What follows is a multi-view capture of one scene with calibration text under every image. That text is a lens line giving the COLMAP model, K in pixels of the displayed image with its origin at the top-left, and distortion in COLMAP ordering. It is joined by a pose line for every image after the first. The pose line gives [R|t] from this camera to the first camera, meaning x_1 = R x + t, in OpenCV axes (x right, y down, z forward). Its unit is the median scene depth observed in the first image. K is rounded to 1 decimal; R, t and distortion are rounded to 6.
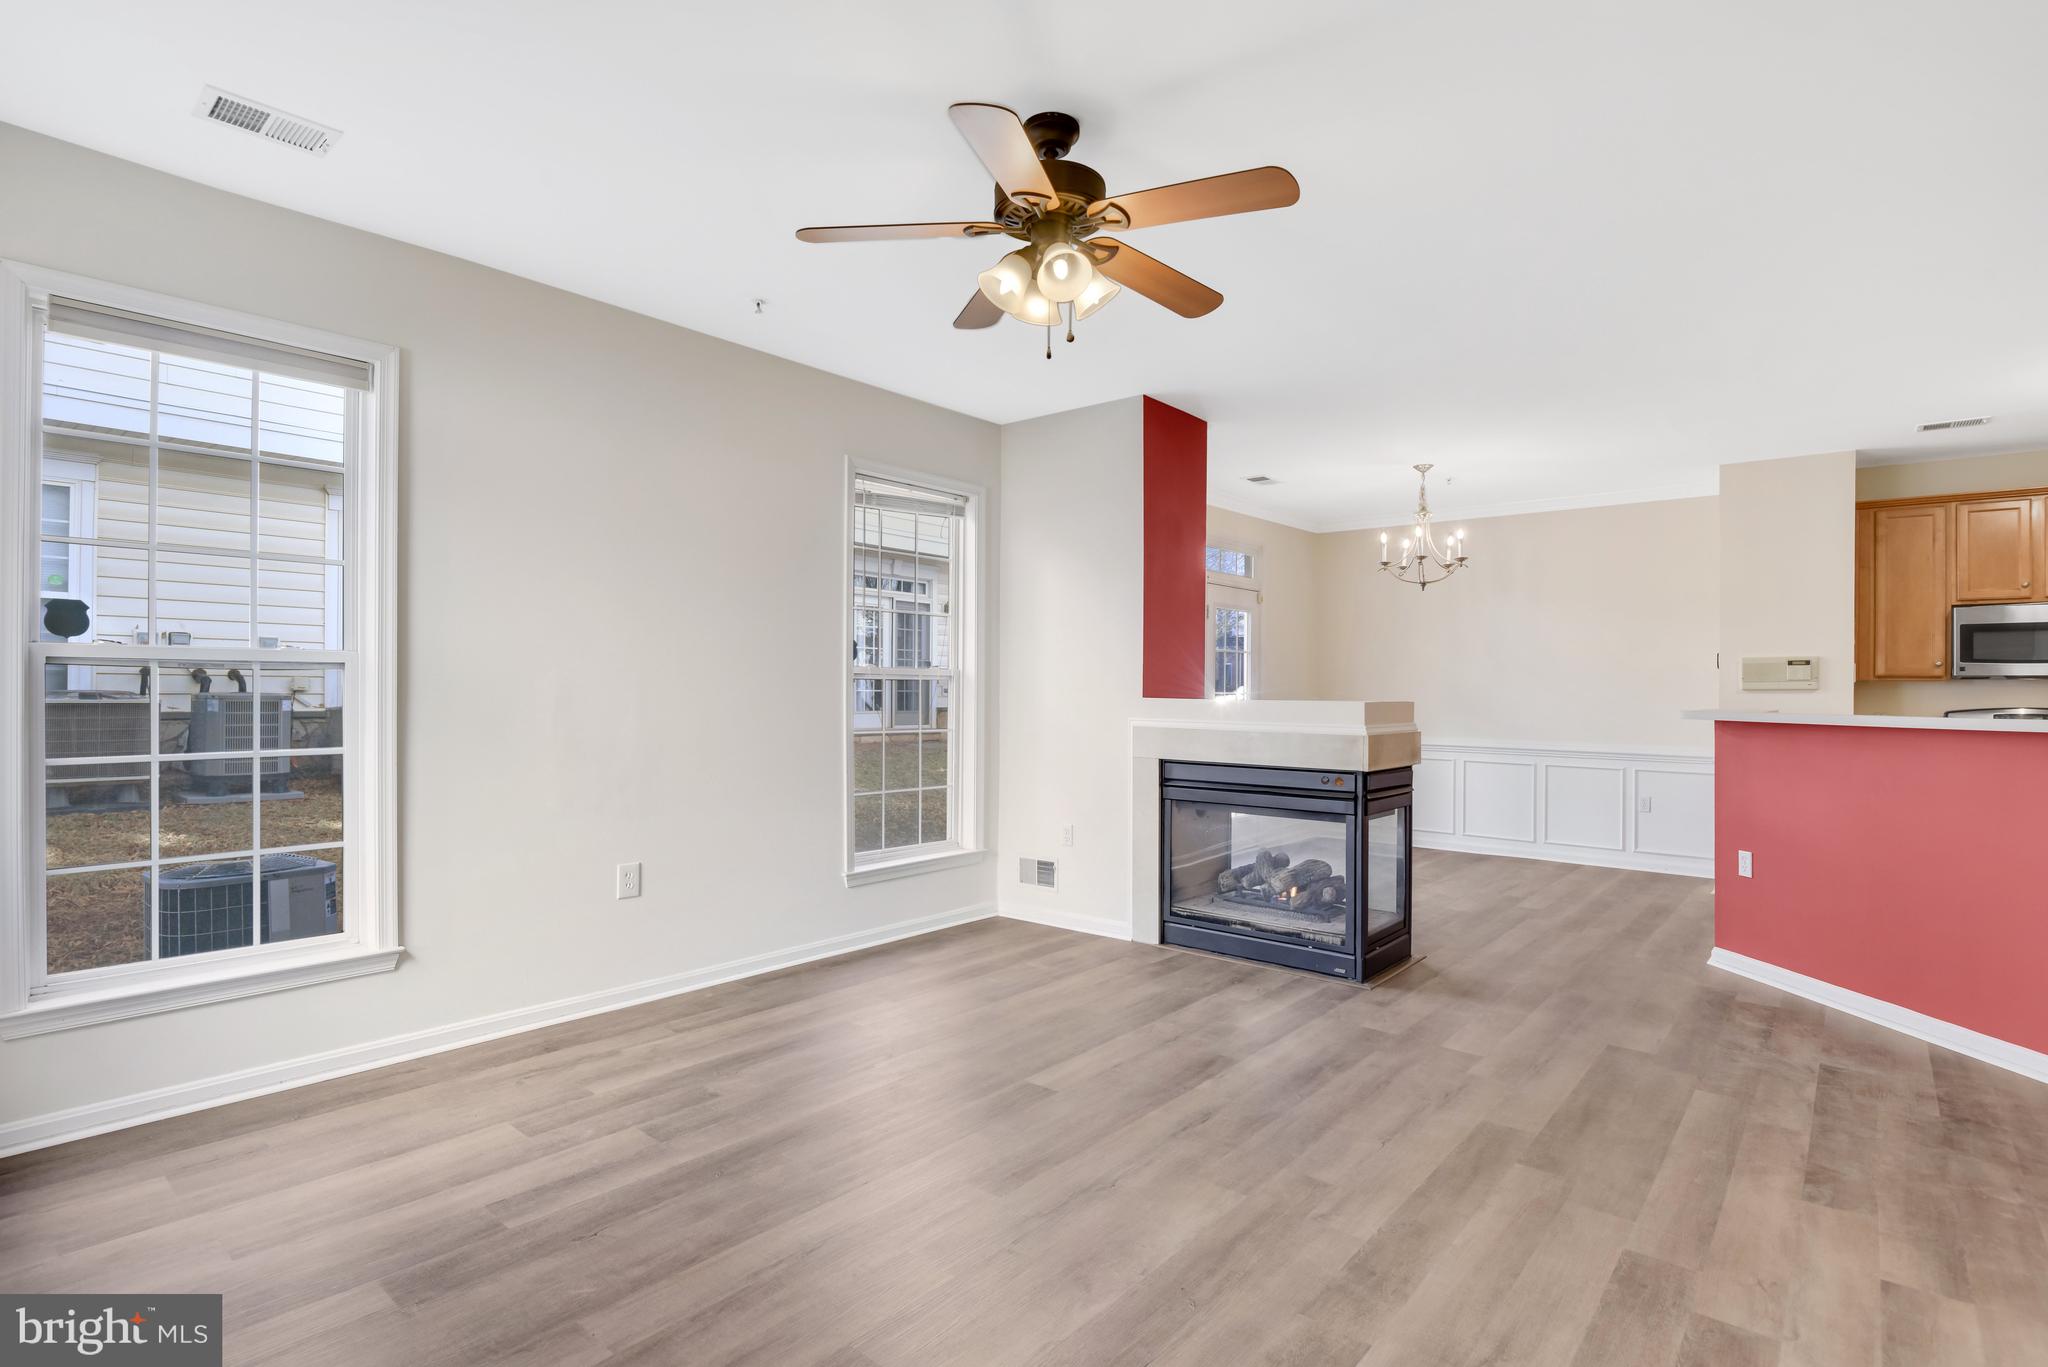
lens RADIAL K [[1008.0, 0, 1012.8], [0, 1008.0, 681.9], [0, 0, 1]] dist [-0.009810, -0.007277]
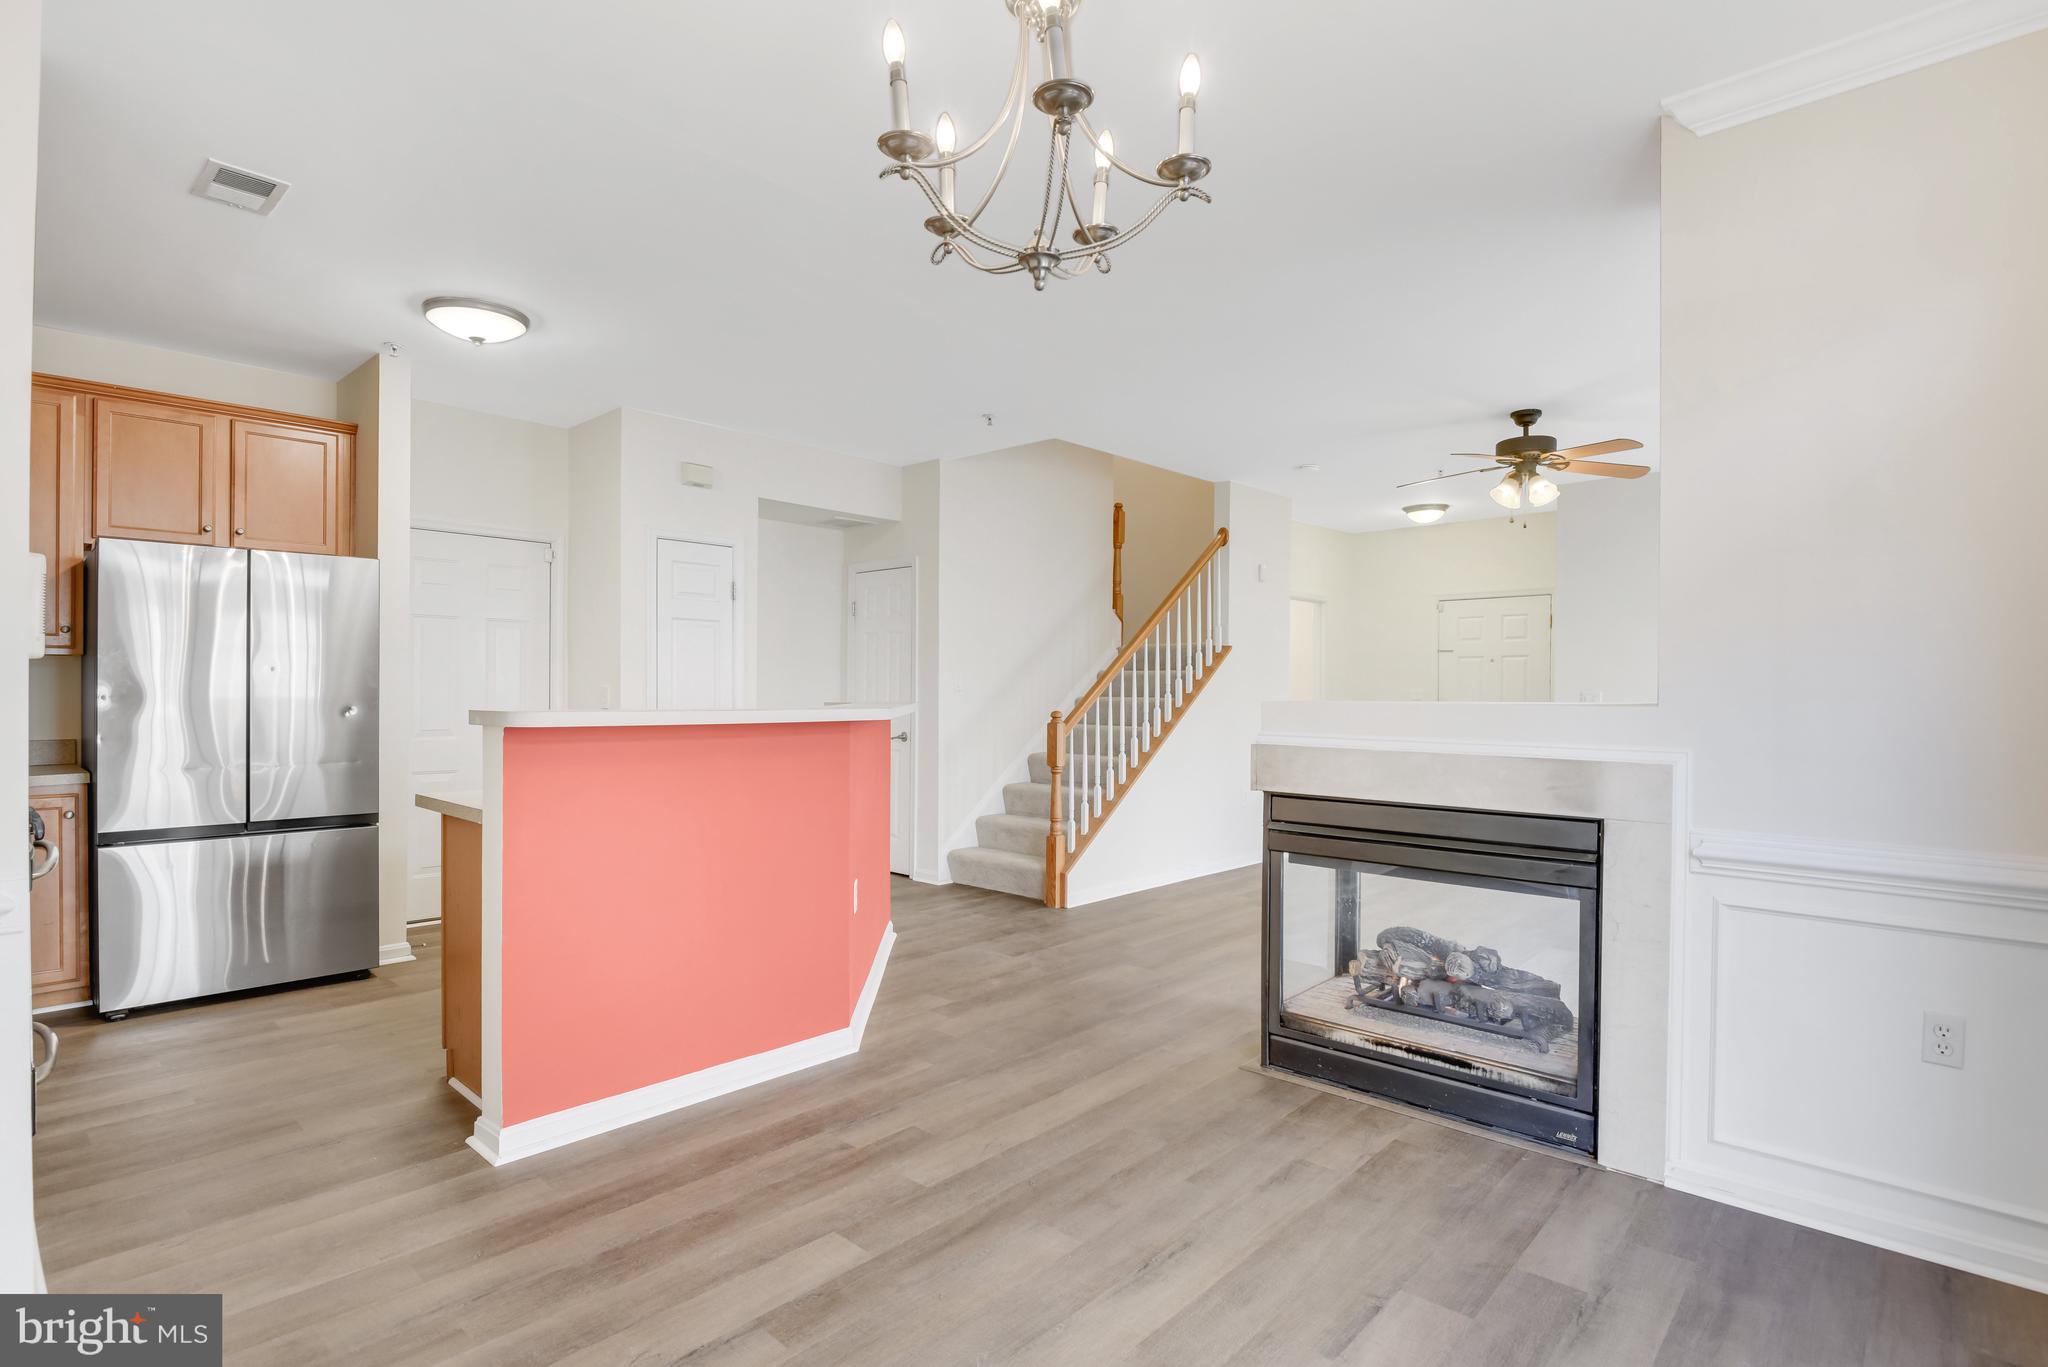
lens RADIAL K [[1008.0, 0, 1006.5], [0, 1008.0, 700.5], [0, 0, 1]] dist [-0.009810, -0.007277]
pose [[-0.998532, -0.010048, 0.053225, 0.646477], [-0.009983, 0.999949, 0.001493, 0.025375], [-0.053238, 0.000959, -0.998581, 2.047175]]
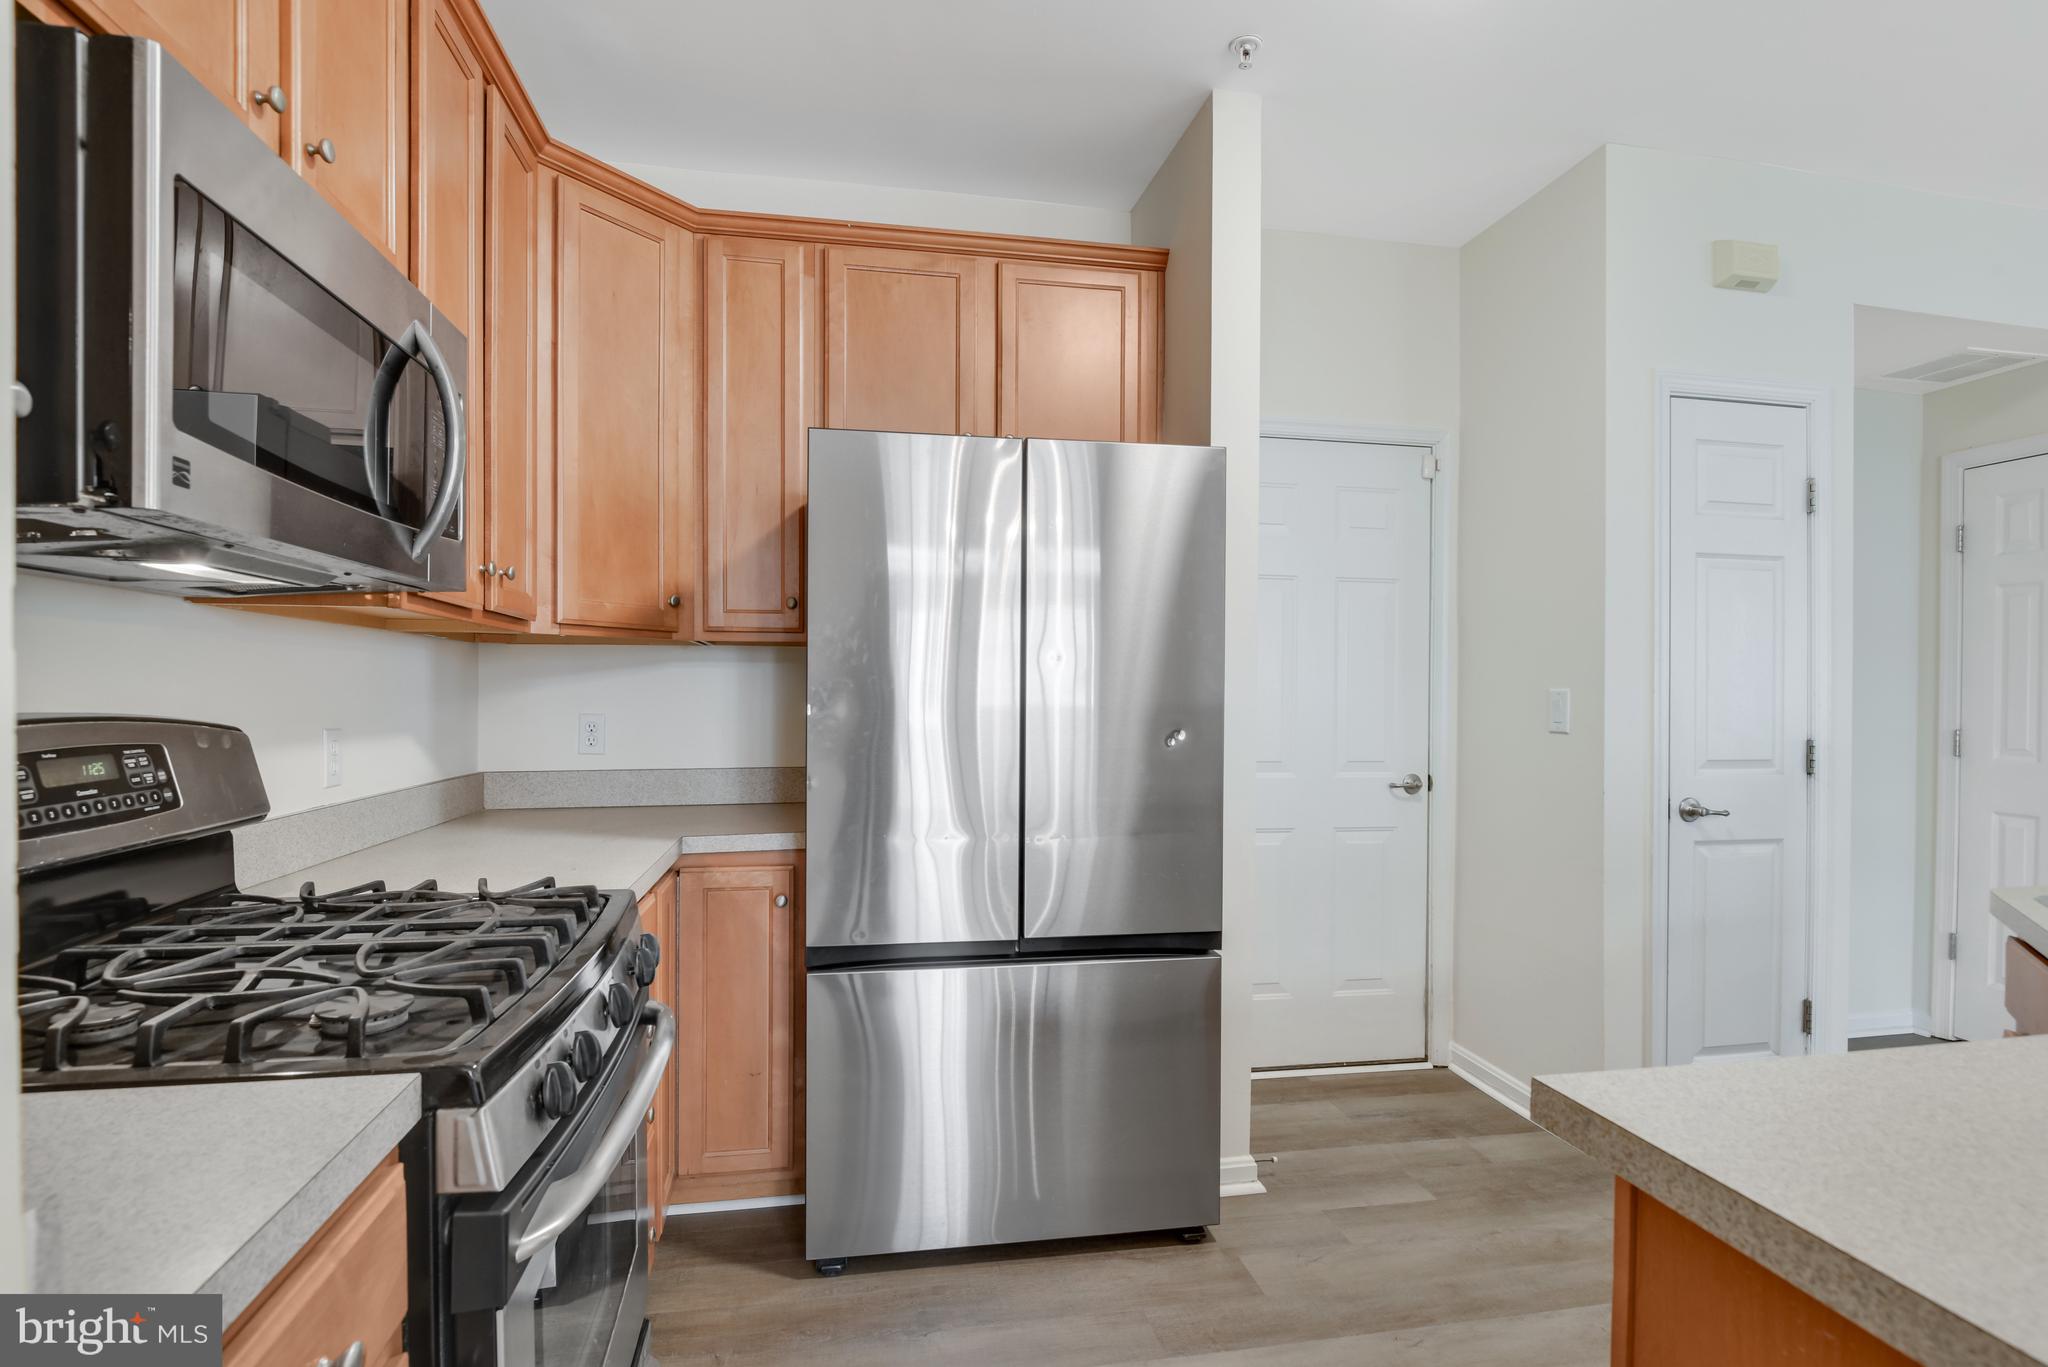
lens RADIAL K [[1008.0, 0, 1027.2], [0, 1008.0, 694.1], [0, 0, 1]] dist [-0.009810, -0.007277]
pose [[-0.779998, -0.006299, 0.625750, 1.112607], [-0.011346, 0.999927, -0.004076, 0.024837], [-0.625679, -0.010279, -0.780013, 1.514925]]
